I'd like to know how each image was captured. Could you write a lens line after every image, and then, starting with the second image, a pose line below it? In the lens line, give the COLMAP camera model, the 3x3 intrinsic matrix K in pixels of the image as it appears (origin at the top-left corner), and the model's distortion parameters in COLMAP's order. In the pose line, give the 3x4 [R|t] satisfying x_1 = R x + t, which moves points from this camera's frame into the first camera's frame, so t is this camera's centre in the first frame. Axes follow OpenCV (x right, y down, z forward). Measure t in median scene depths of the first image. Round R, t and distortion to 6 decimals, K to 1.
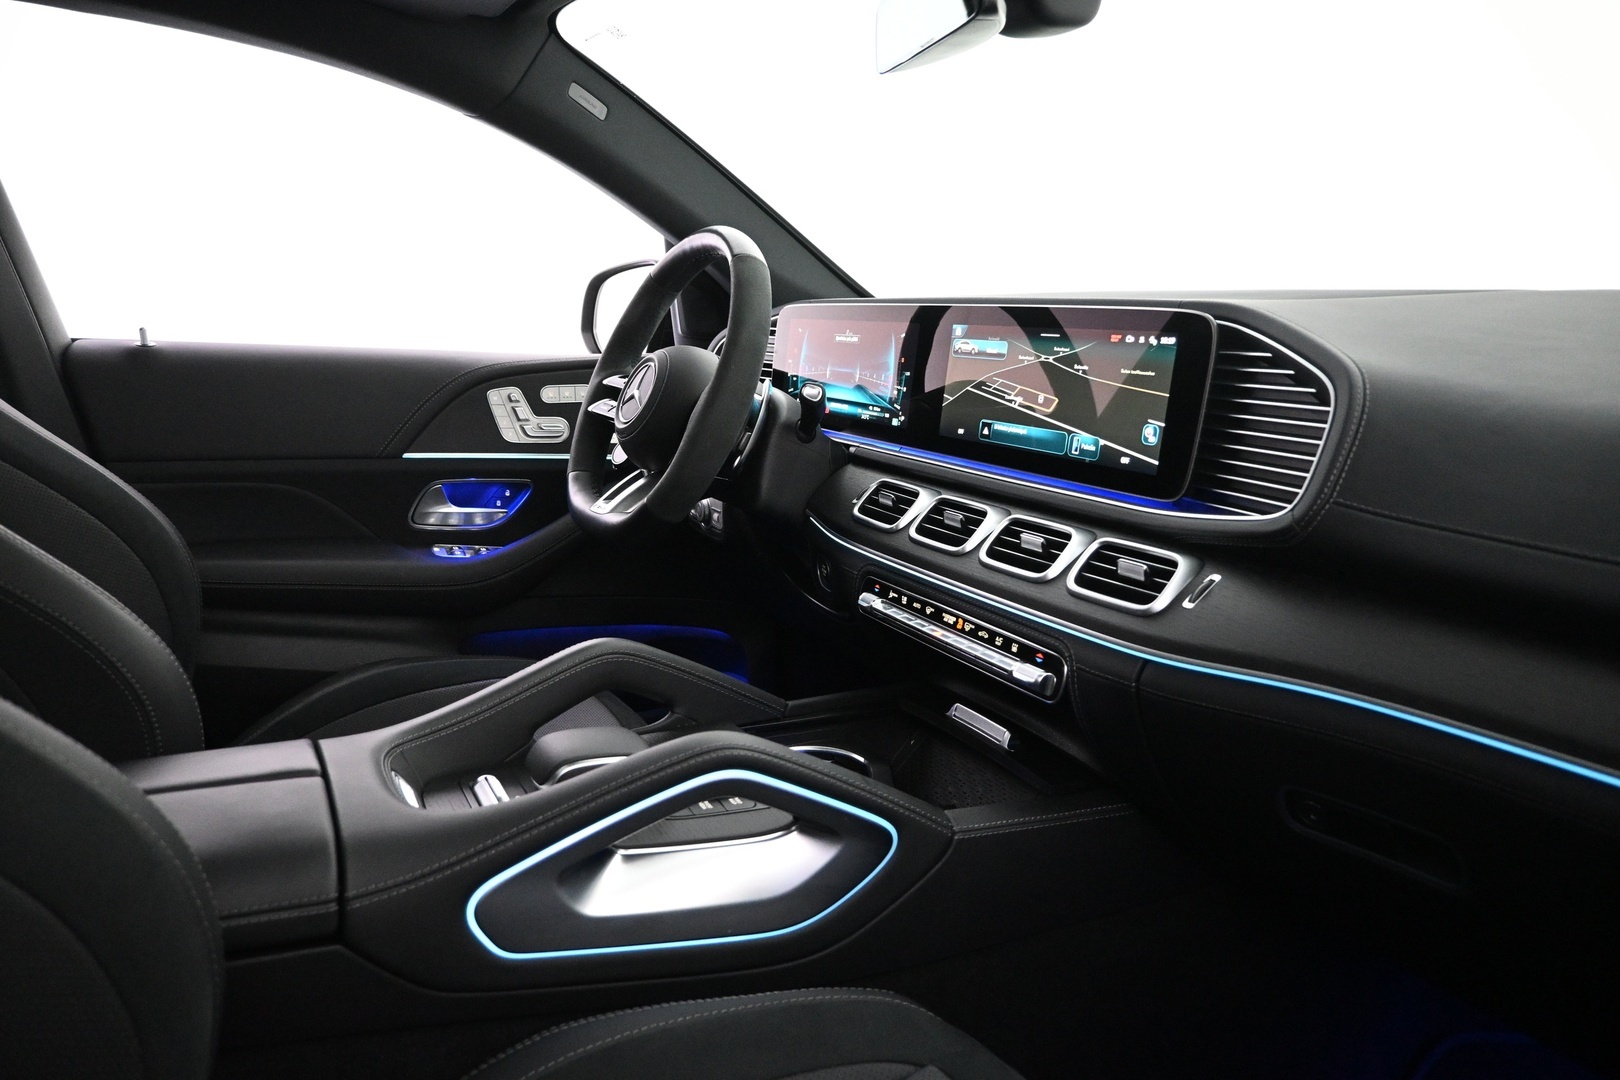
lens RADIAL K [[1137.8, 0, 809.8], [0, 1137.8, 510.0], [0, 0, 1]] dist [0.000497, 0.000122]
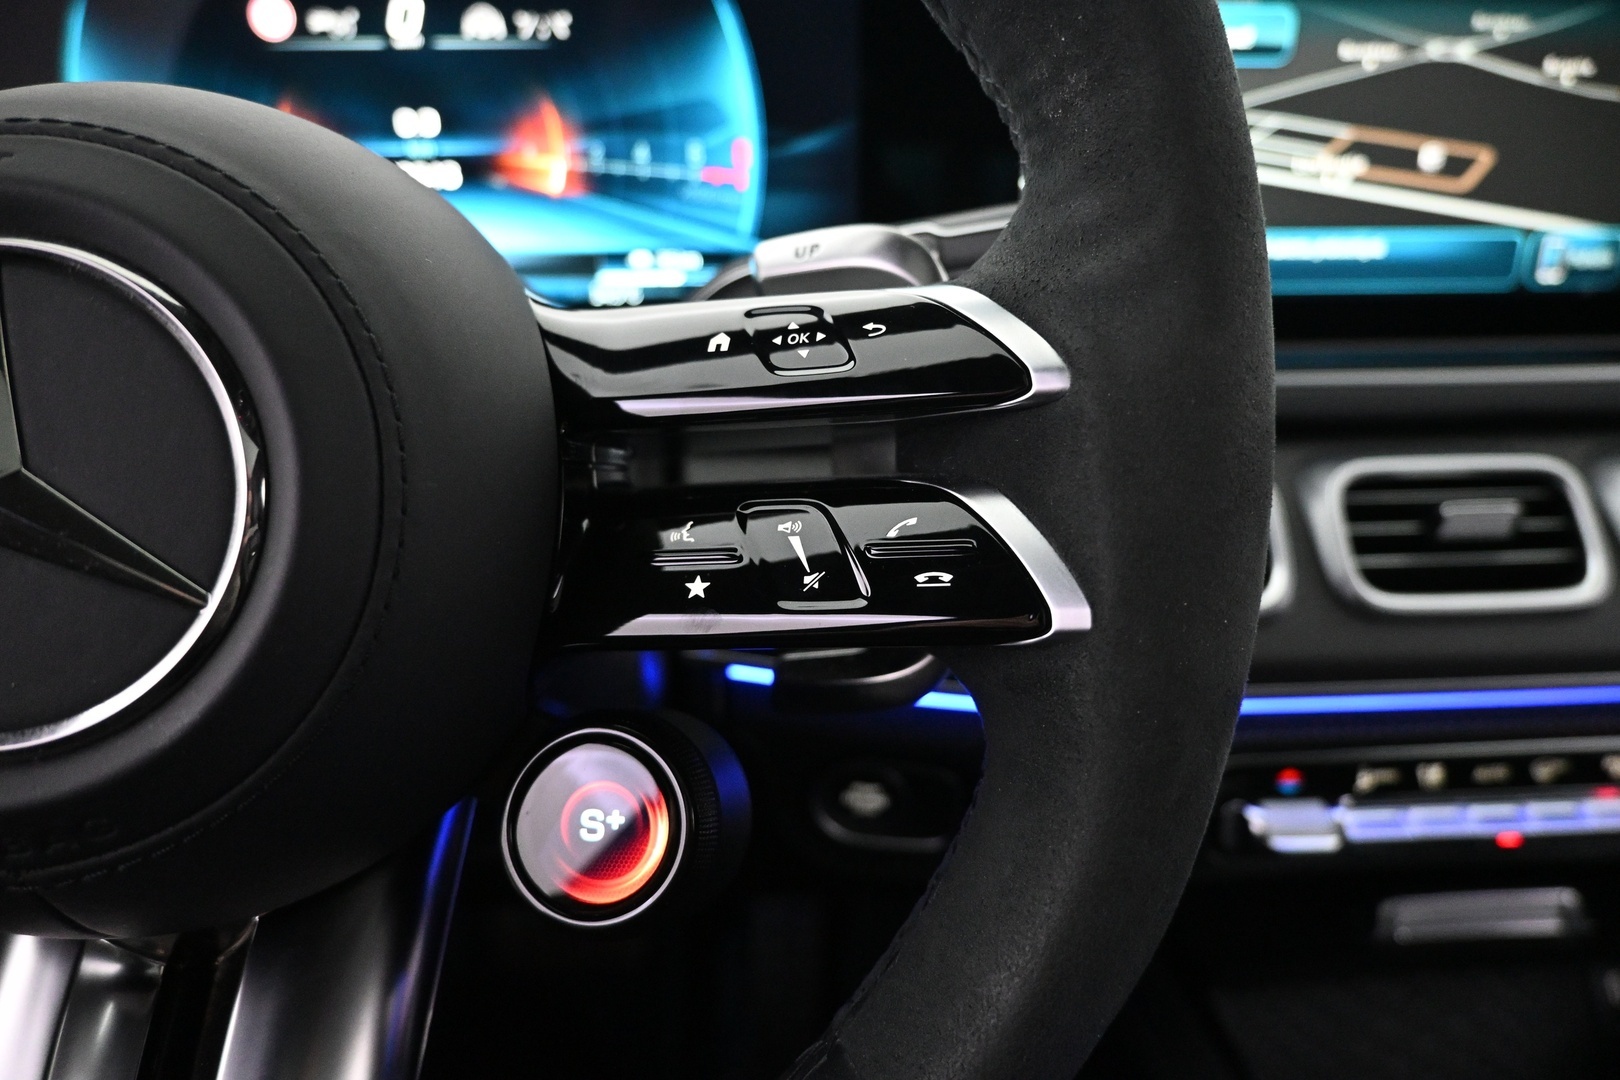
lens RADIAL K [[1137.8, 0, 809.8], [0, 1137.8, 510.0], [0, 0, 1]] dist [0.000497, 0.000122]
pose [[0.428349, -0.205515, 0.879932, -0.192043], [0.180440, 0.973634, 0.139562, -0.052341], [-0.885414, 0.098994, 0.454138, 0.741096]]
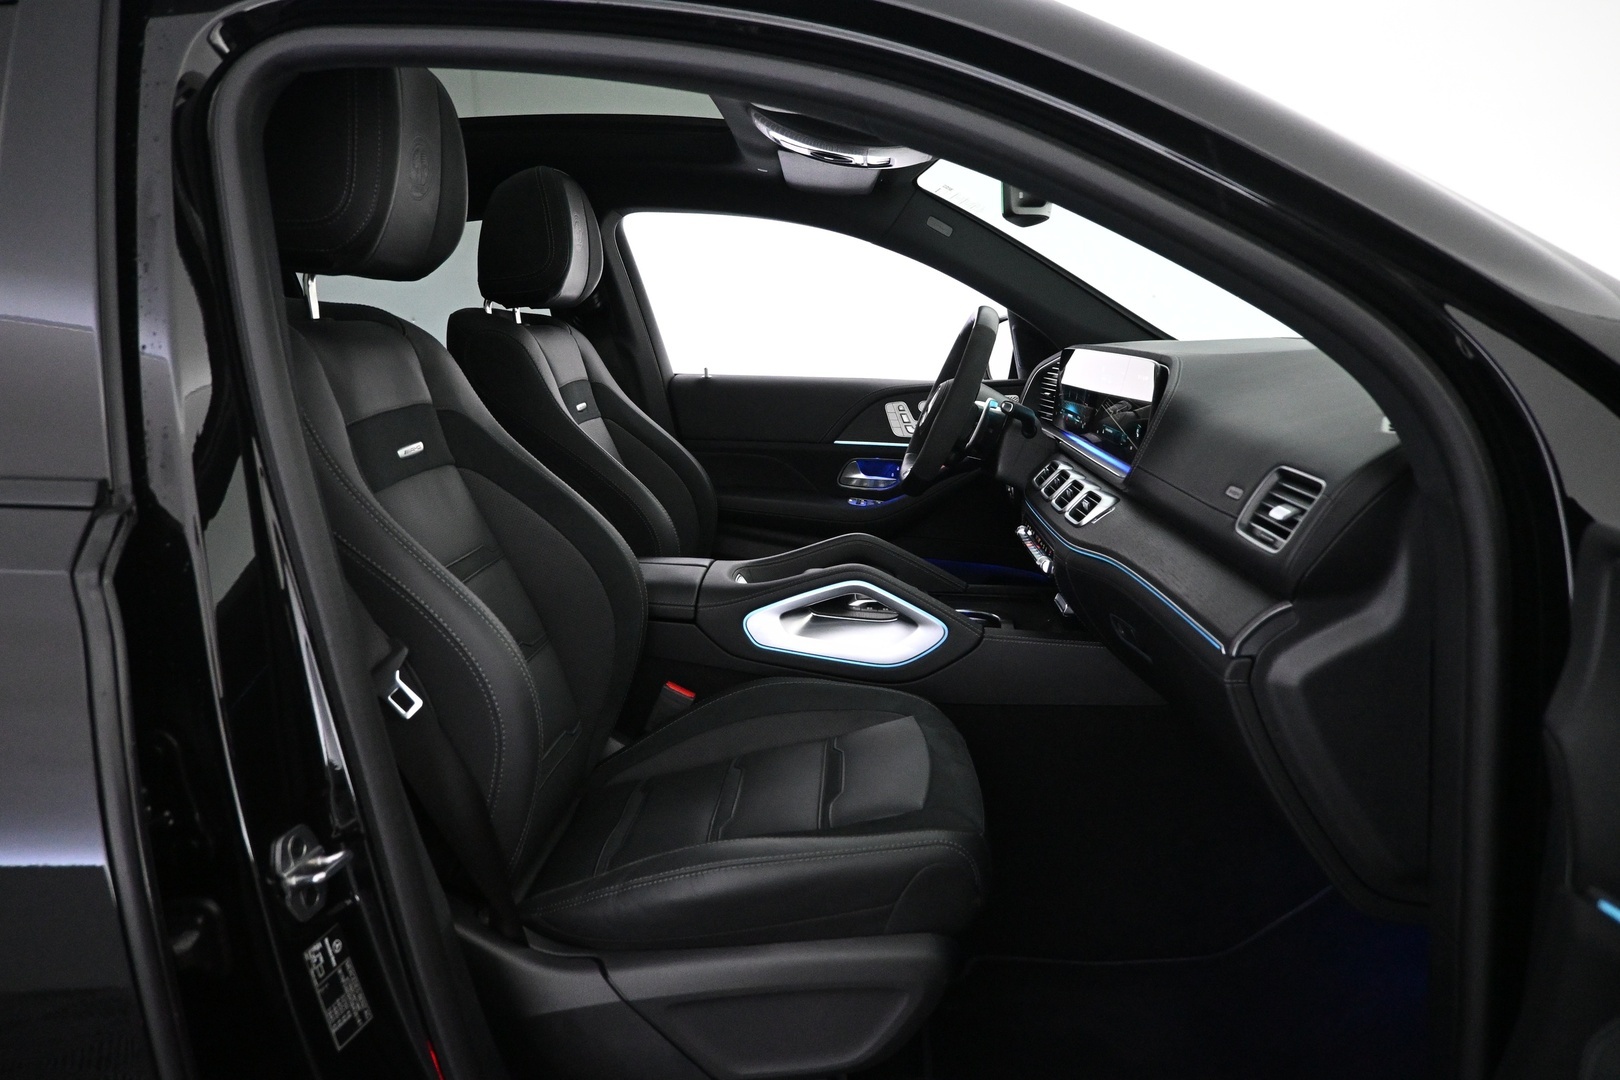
lens RADIAL K [[1137.8, 0, 809.8], [0, 1137.8, 510.0], [0, 0, 1]] dist [0.000497, 0.000122]
pose [[0.858443, 0.058611, -0.509550, 0.473048], [-0.065578, 0.997838, 0.004295, 0.047350], [0.508700, 0.029728, 0.860431, -0.455506]]
